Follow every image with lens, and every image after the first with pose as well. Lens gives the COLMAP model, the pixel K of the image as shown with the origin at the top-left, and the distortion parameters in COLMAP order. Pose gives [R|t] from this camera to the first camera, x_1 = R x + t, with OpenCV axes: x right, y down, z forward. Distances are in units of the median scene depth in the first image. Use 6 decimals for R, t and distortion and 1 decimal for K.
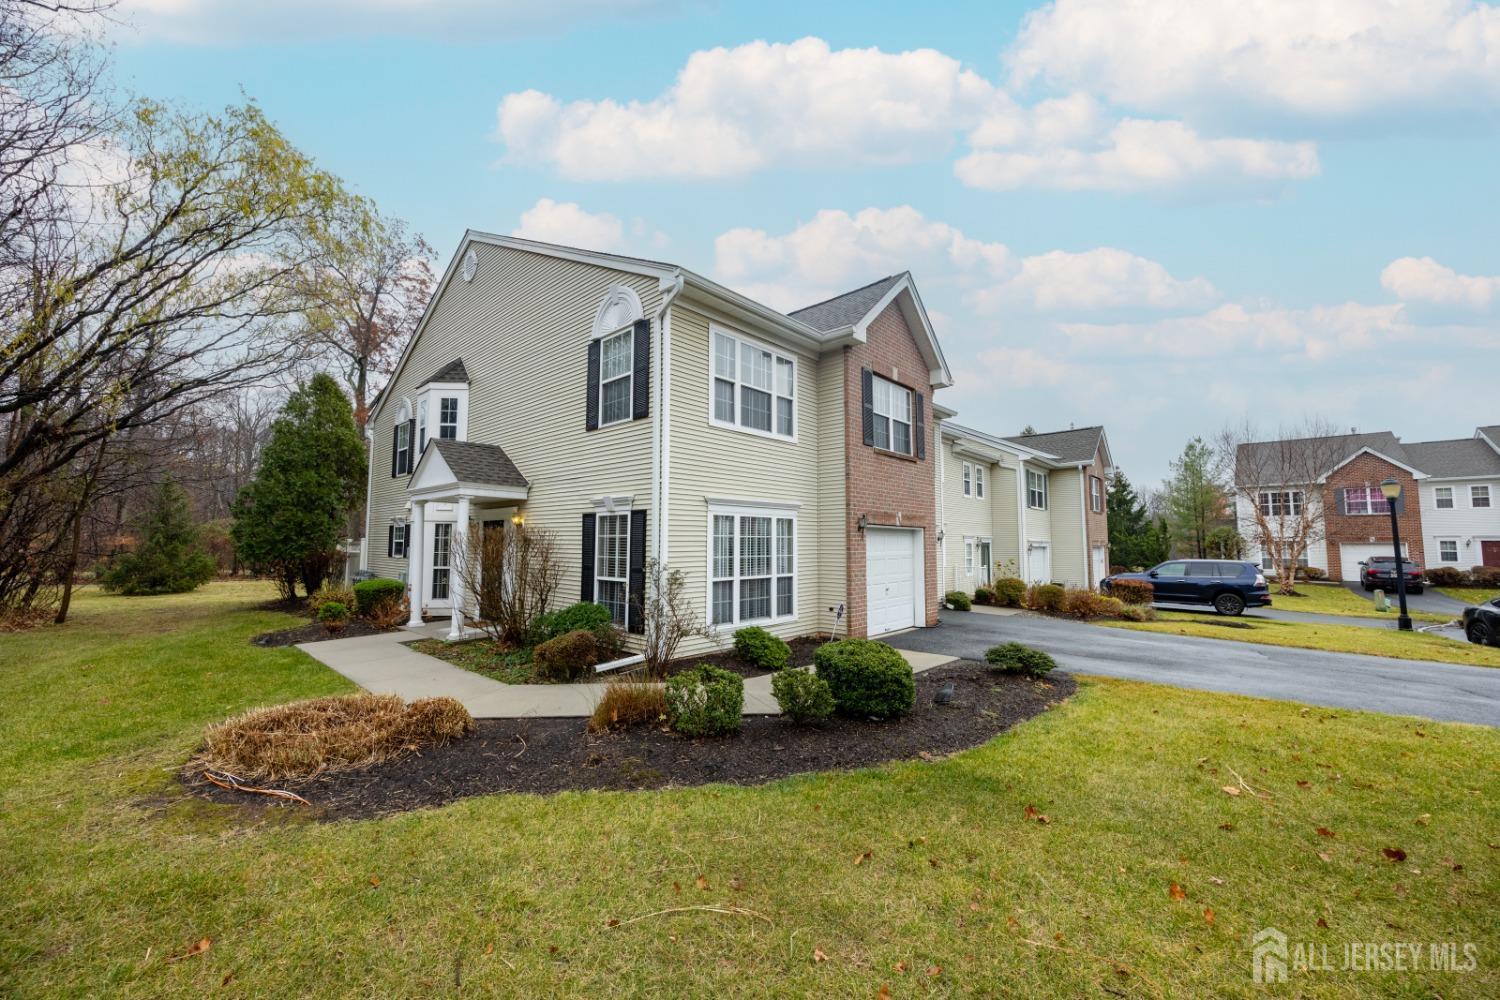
lens RADIAL K [[560.0, 0, 750.8], [0, 560.0, 496.4], [0, 0, 1]] dist [-0.000797, 0.000006]
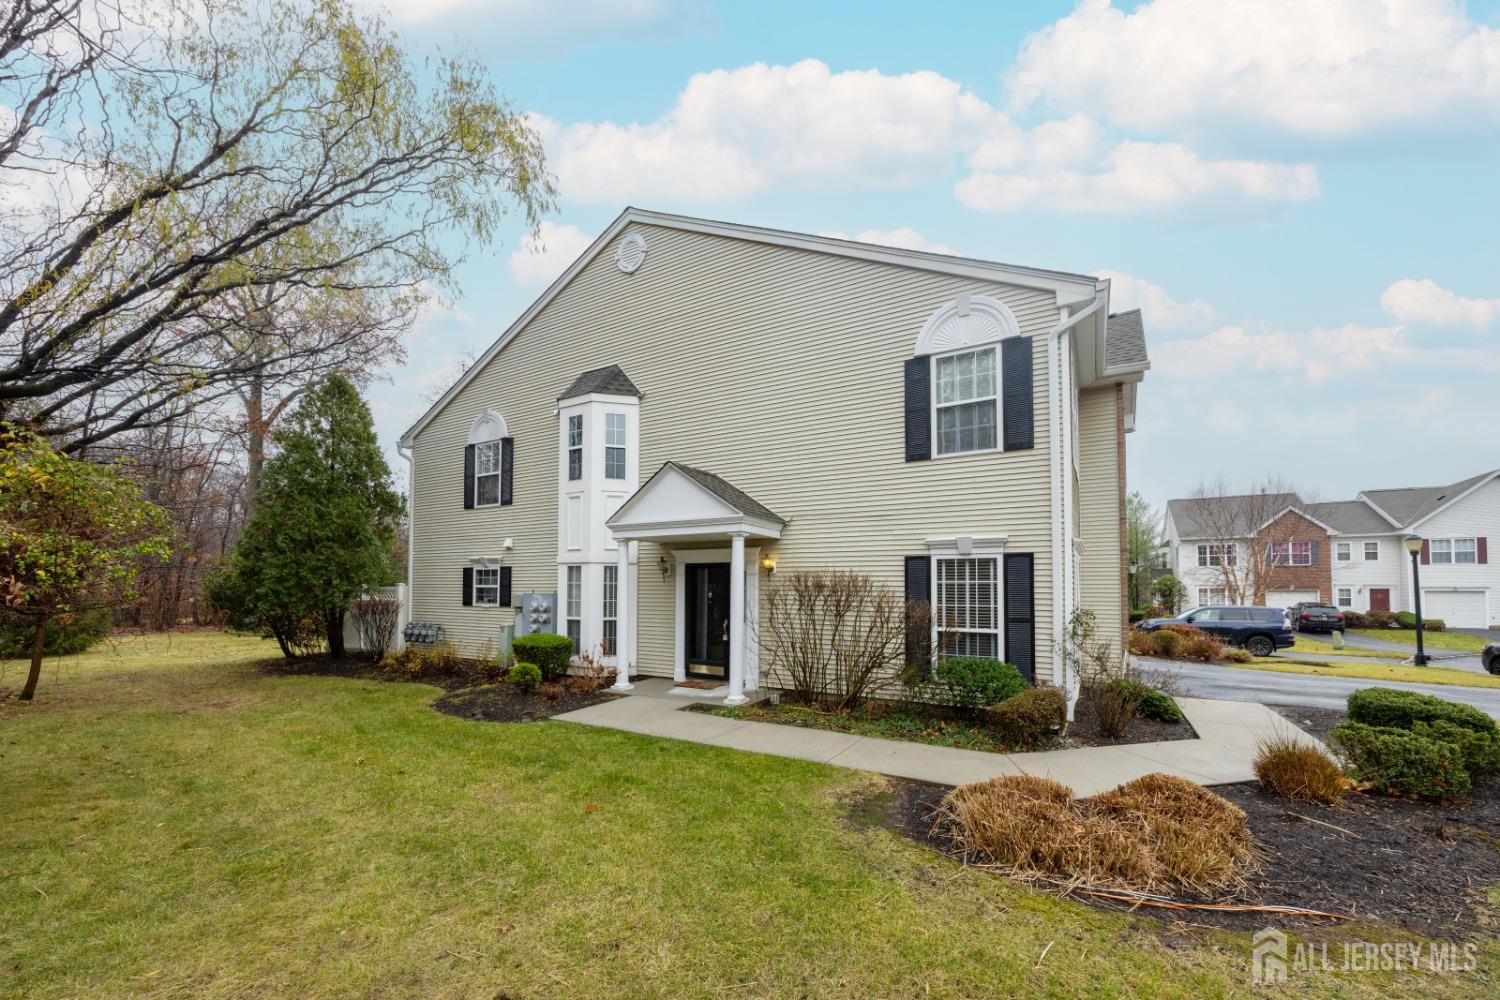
lens RADIAL K [[588.4, 0, 749.1], [0, 588.4, 564.8], [0, 0, 1]] dist [0.000029, 0.000187]
pose [[0.980779, 0.009876, 0.194870, -0.520395], [-0.017921, 0.999056, 0.039561, 0.008710], [-0.194296, -0.042293, 0.980031, 0.106332]]
